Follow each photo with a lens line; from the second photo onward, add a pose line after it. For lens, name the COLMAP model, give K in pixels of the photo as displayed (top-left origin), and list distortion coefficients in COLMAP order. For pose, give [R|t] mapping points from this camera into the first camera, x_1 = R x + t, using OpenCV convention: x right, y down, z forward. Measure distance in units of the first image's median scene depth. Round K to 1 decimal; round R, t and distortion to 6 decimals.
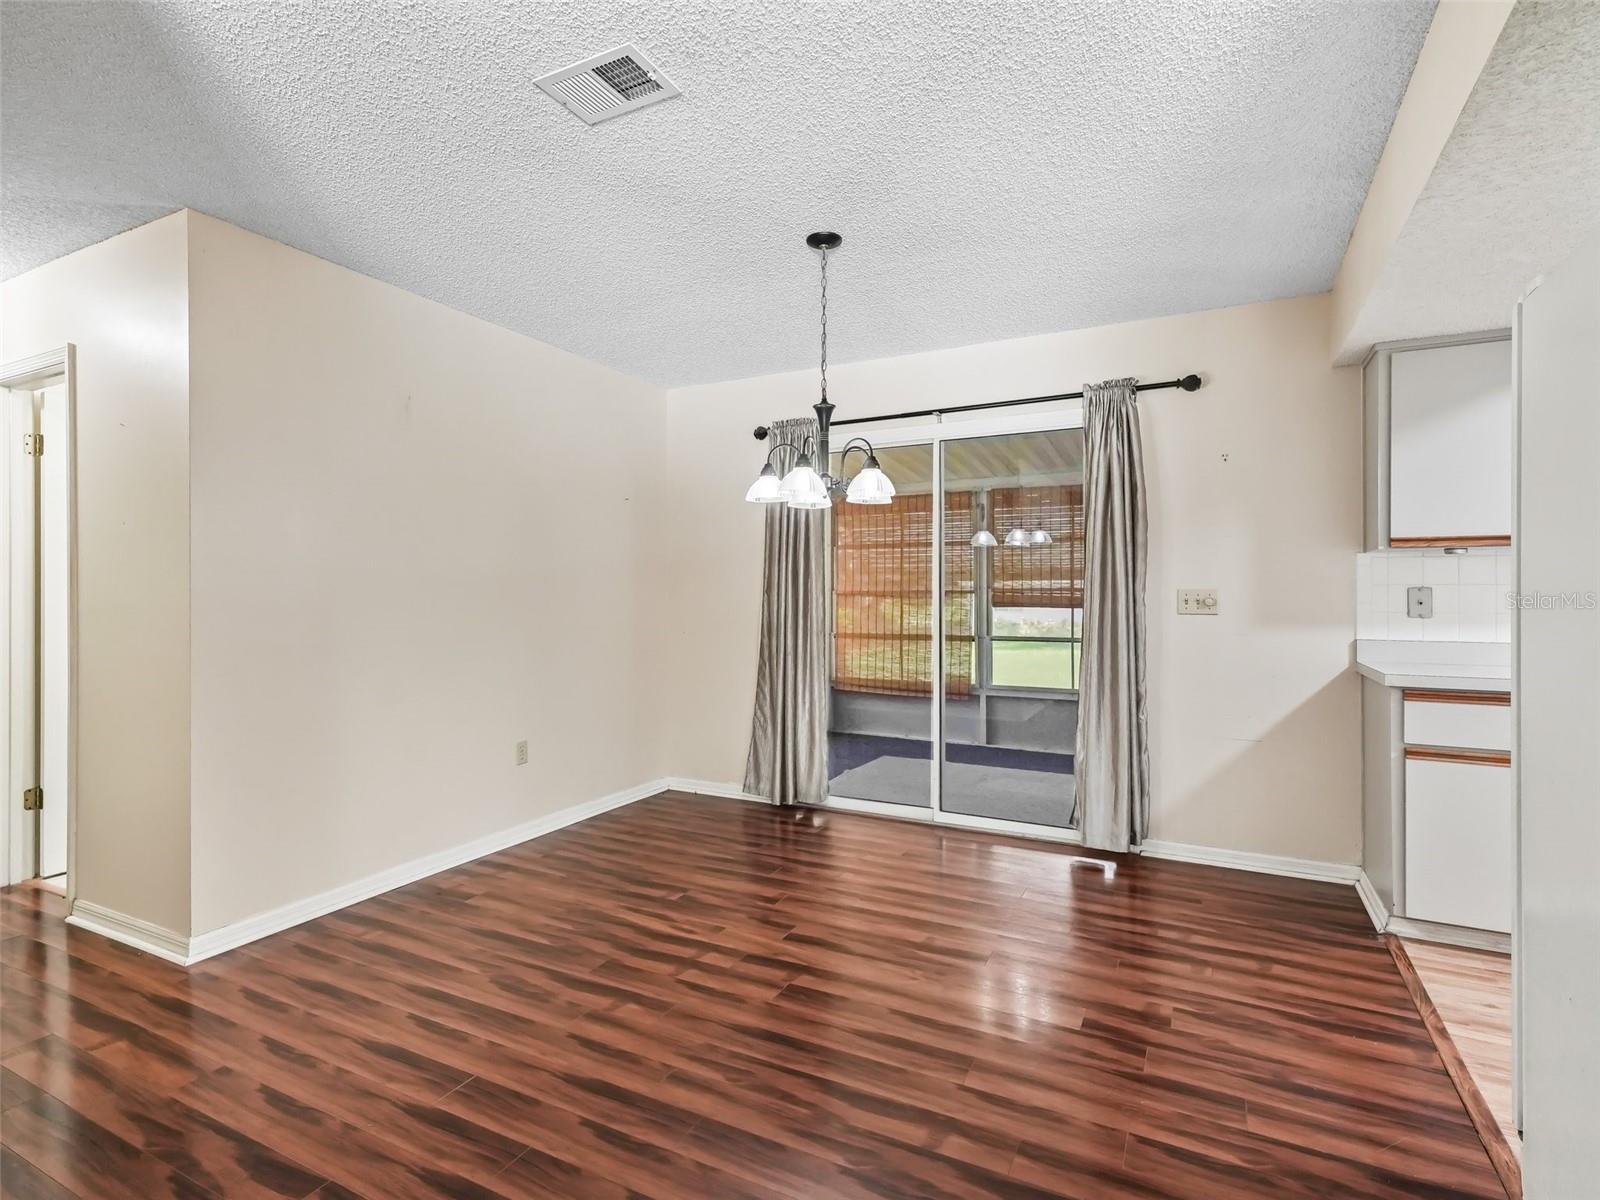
lens RADIAL K [[772.7, 0, 805.4], [0, 772.7, 590.9], [0, 0, 1]] dist [0.017699, 0.000035]
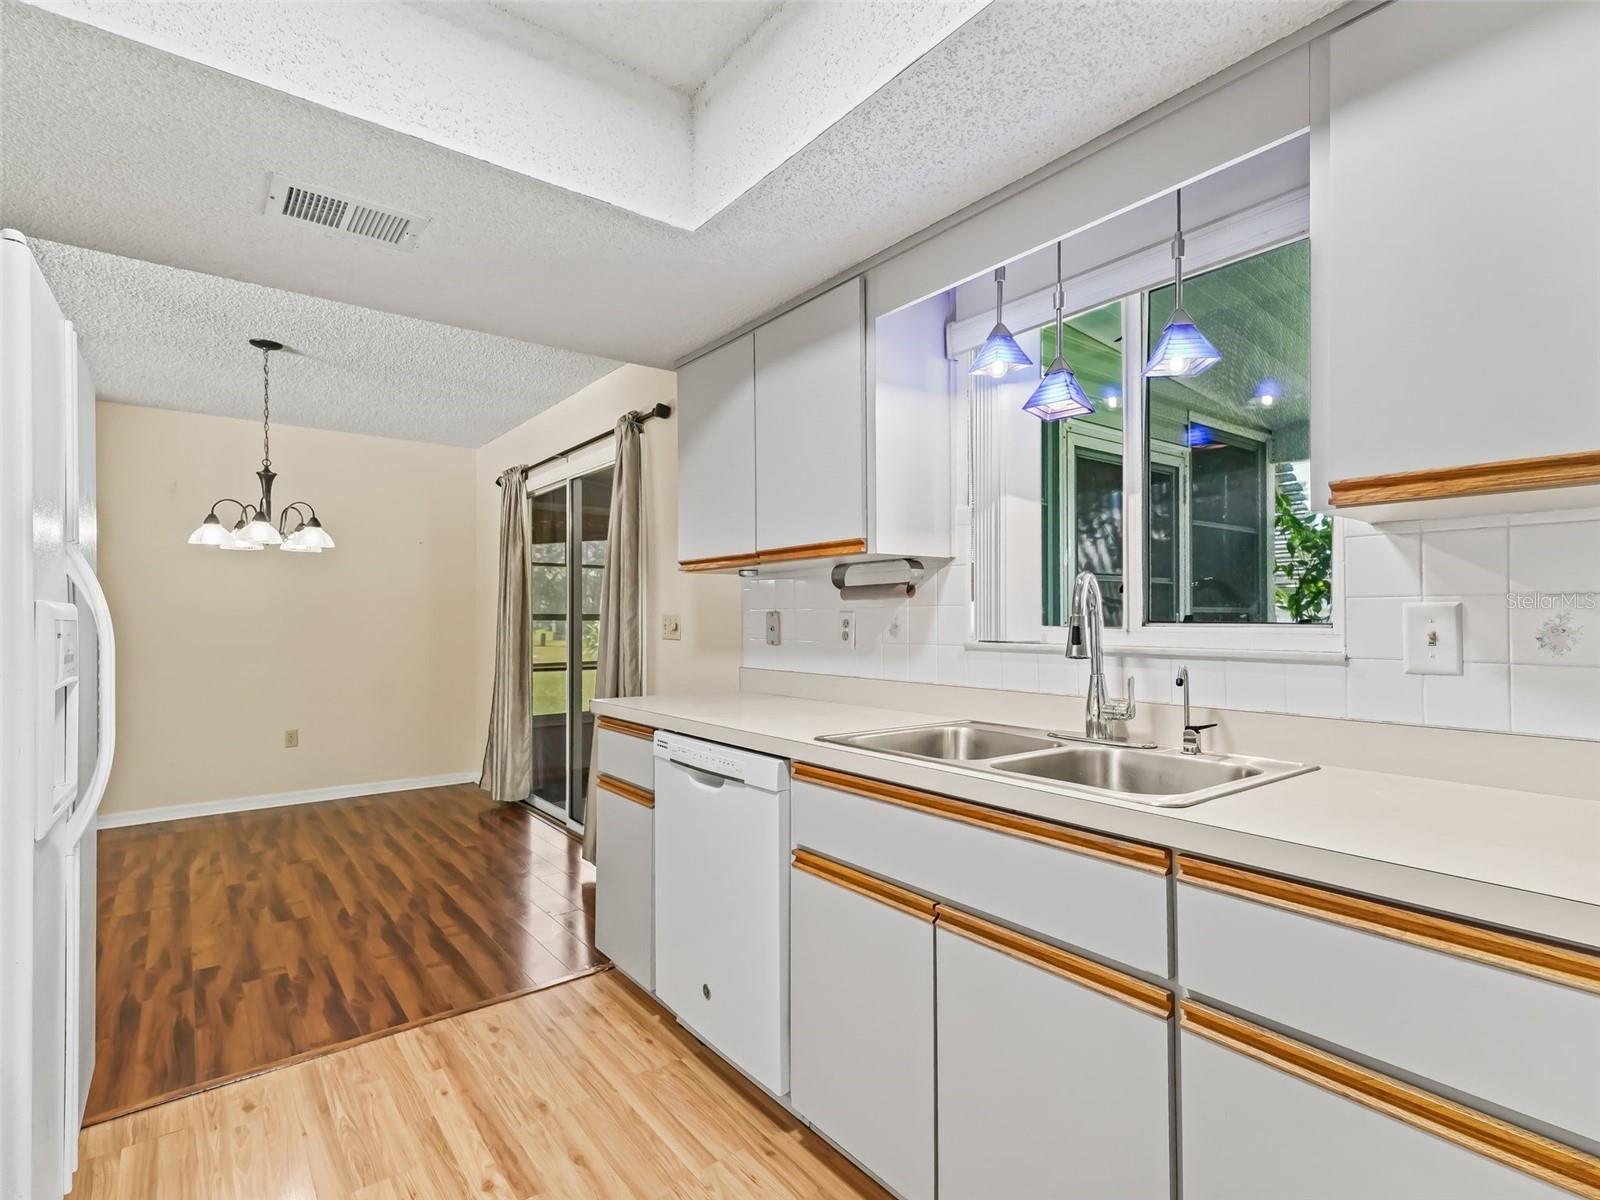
lens RADIAL K [[772.7, 0, 785.2], [0, 772.7, 598.9], [0, 0, 1]] dist [0.017699, 0.000035]
pose [[0.903084, -0.012254, -0.429288, 1.339358], [0.005940, 0.999854, -0.016045, -0.006562], [0.429422, 0.011940, 0.903025, 0.202089]]
